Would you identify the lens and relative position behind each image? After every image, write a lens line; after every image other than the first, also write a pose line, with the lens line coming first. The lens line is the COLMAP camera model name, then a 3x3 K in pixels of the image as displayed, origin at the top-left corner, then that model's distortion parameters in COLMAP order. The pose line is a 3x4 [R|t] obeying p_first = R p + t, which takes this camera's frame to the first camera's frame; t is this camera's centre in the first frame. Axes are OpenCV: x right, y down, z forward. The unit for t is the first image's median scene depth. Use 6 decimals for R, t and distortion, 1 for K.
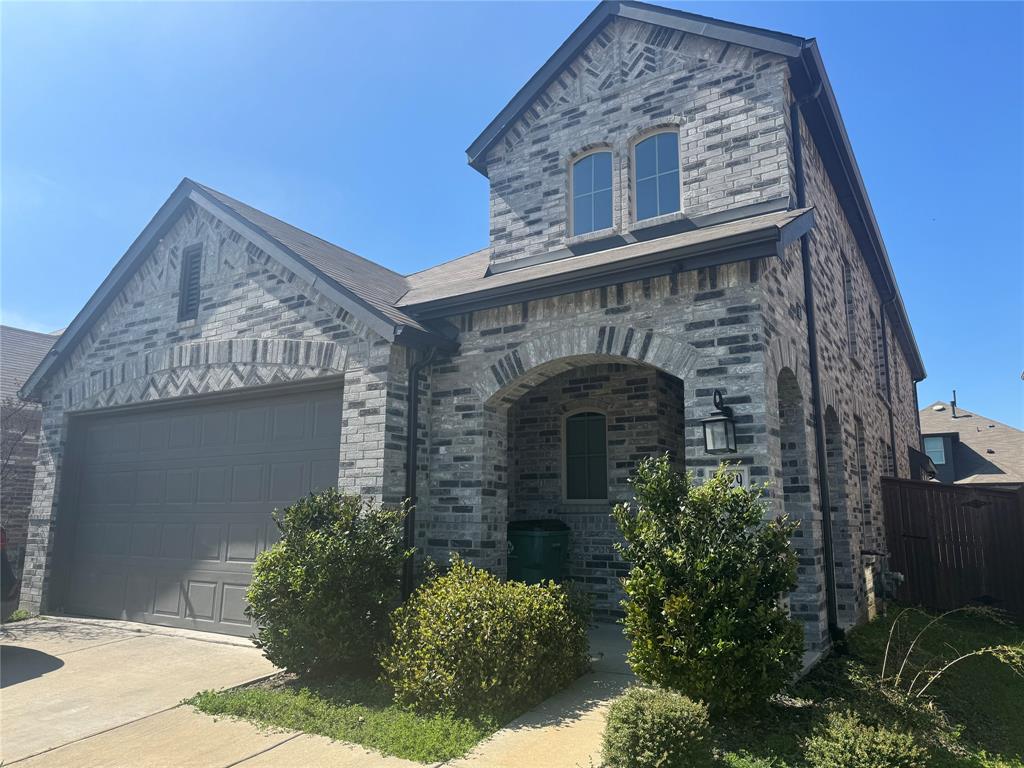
lens RADIAL K [[710.7, 0, 512.3], [0, 710.7, 401.0], [0, 0, 1]] dist [0.211668, -0.405077]
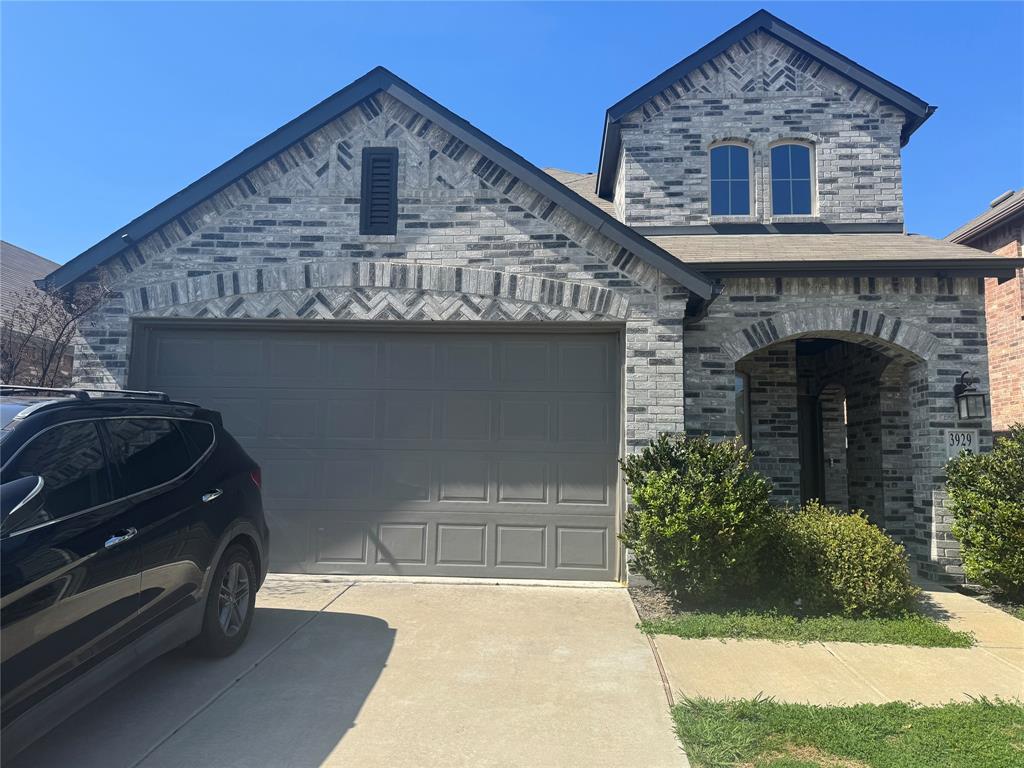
lens RADIAL K [[720.7, 0, 513.9], [0, 720.7, 400.0], [0, 0, 1]] dist [0.116717, -0.159060]
pose [[0.873382, 0.060682, 0.483241, -0.789314], [-0.093237, 0.994689, 0.043606, 0.039547], [-0.478028, -0.083140, 0.874401, 0.142887]]
